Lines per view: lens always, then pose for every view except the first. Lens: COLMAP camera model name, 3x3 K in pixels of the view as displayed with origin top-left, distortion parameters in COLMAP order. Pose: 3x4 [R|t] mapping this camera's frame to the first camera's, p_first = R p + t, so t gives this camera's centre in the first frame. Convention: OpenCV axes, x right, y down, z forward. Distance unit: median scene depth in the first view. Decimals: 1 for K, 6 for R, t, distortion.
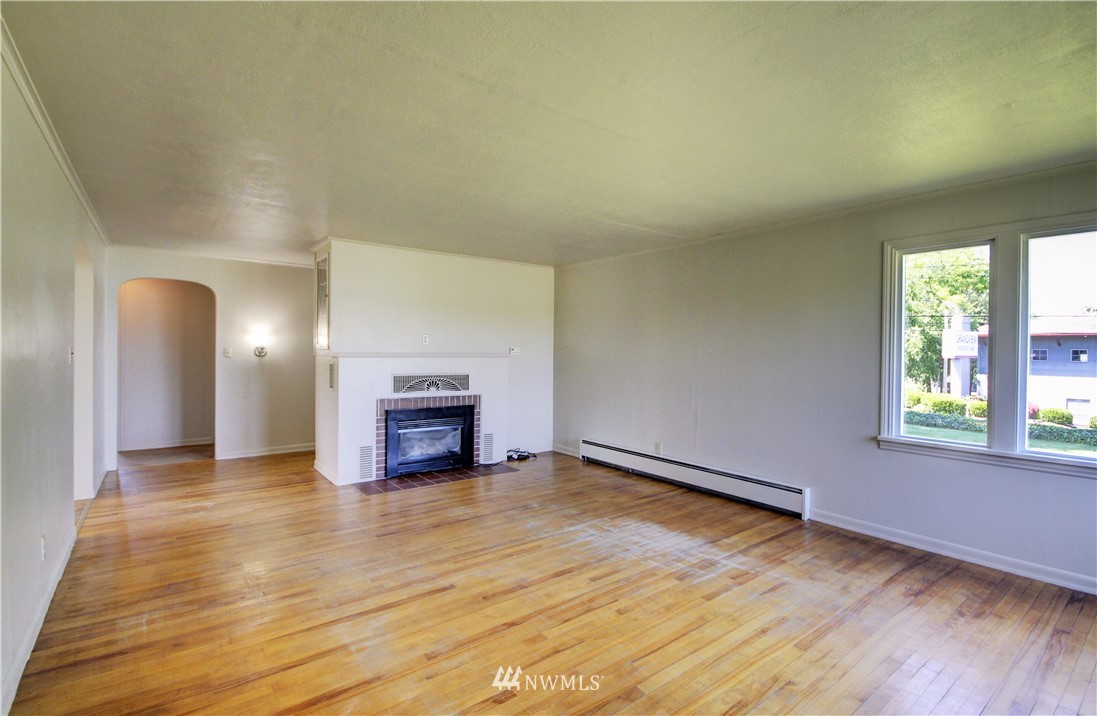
lens RADIAL K [[506.5, 0, 564.2], [0, 506.5, 355.1], [0, 0, 1]] dist [-0.003479, -0.000695]
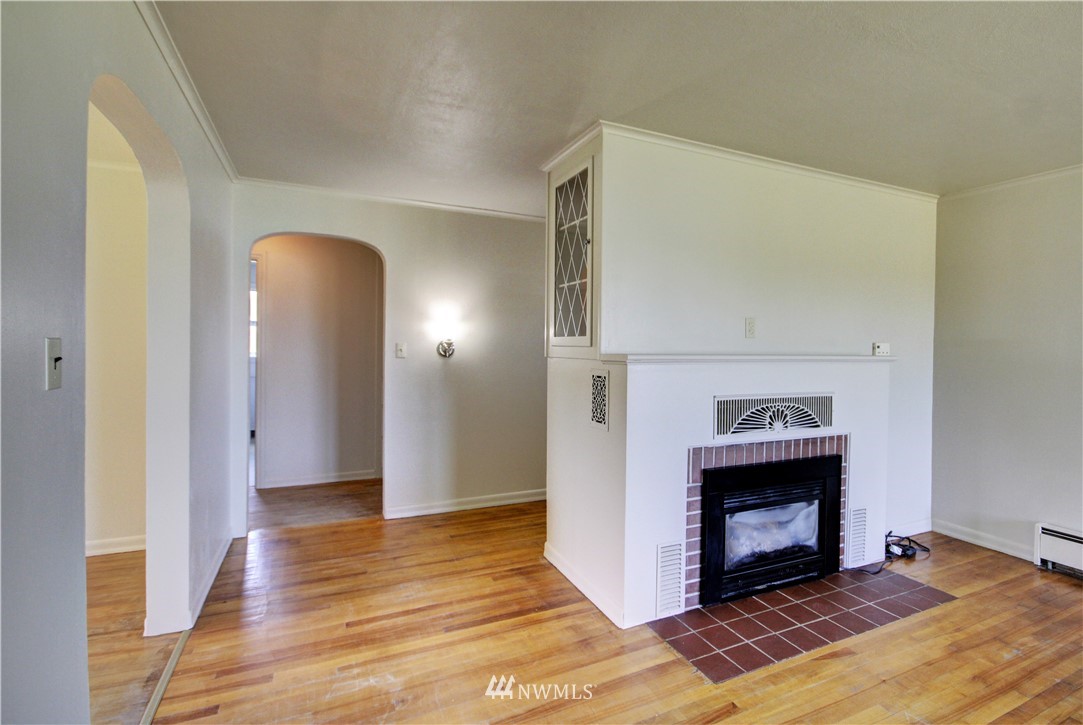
lens RADIAL K [[520.3, 0, 576.9], [0, 520.3, 357.9], [0, 0, 1]] dist [0.020488, -0.016741]
pose [[0.977231, 0.006184, -0.212087, -0.352811], [-0.003439, 0.999905, 0.013311, -0.006527], [0.212149, -0.012278, 0.977160, 0.461224]]
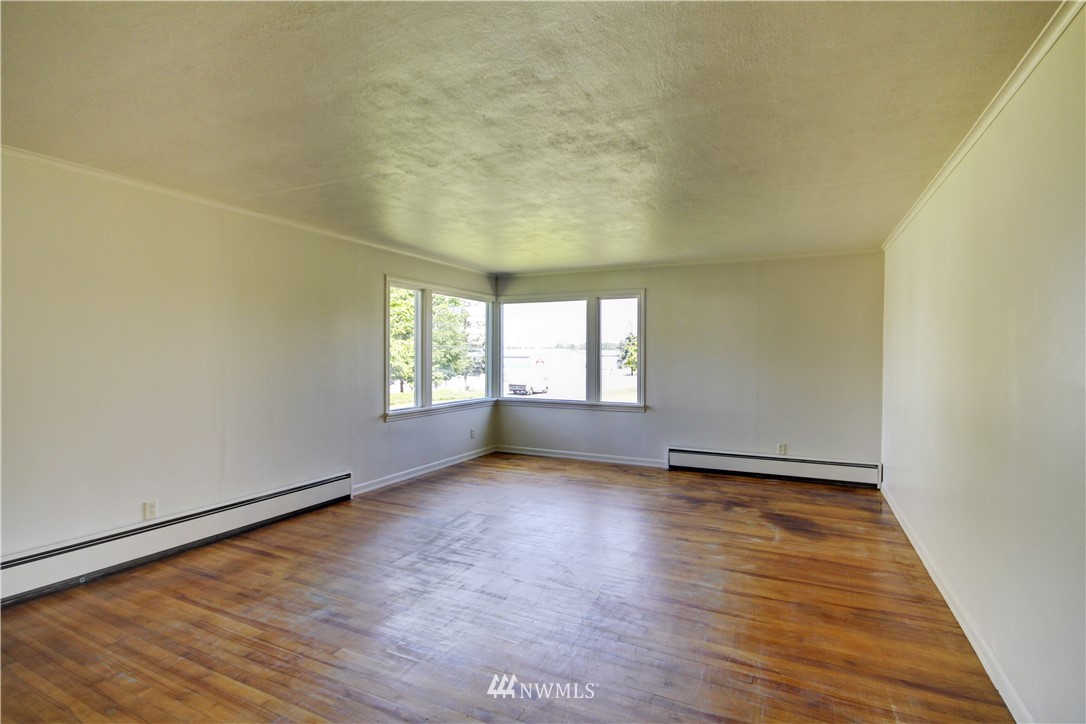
lens RADIAL K [[511.8, 0, 558.5], [0, 511.8, 364.7], [0, 0, 1]] dist [-0.007529, -0.000873]
pose [[-0.444884, -0.029713, 0.895095, -0.585609], [0.000574, 0.999440, 0.033462, -0.014781], [-0.895588, 0.015401, -0.444618, 0.822529]]
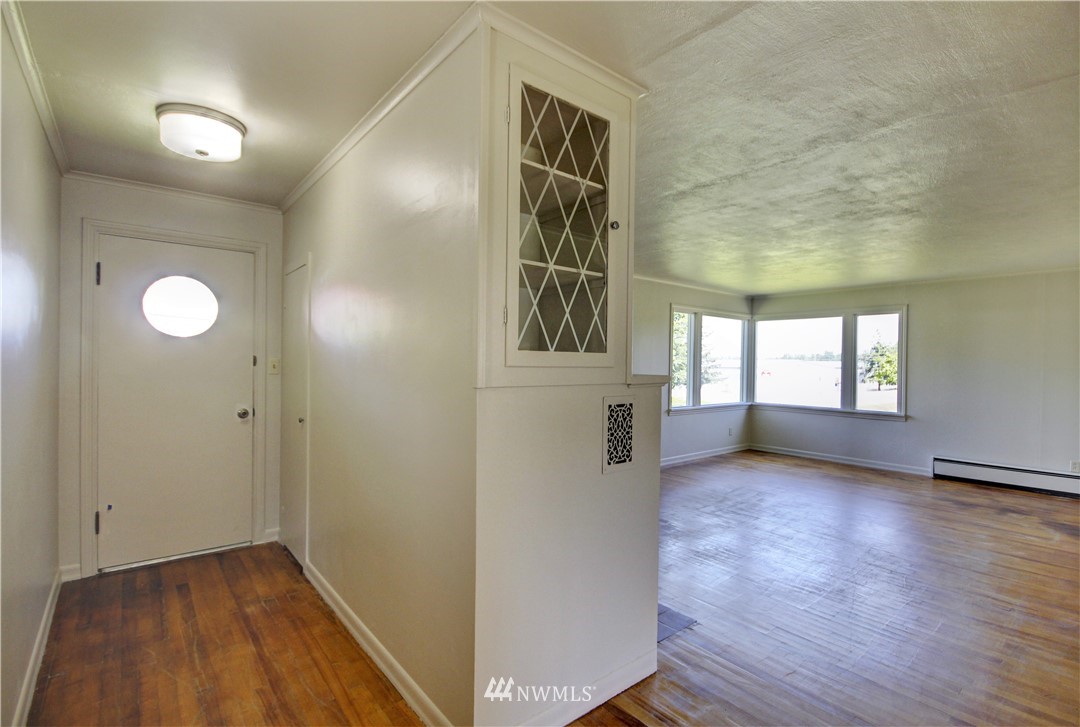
lens RADIAL K [[498.7, 0, 558.0], [0, 498.7, 366.6], [0, 0, 1]] dist [0.018382, -0.014067]
pose [[-0.033365, -0.018991, 0.999263, -0.806220], [-0.005177, 0.999809, 0.018828, -0.017726], [-0.999430, -0.004545, -0.033457, 1.005585]]
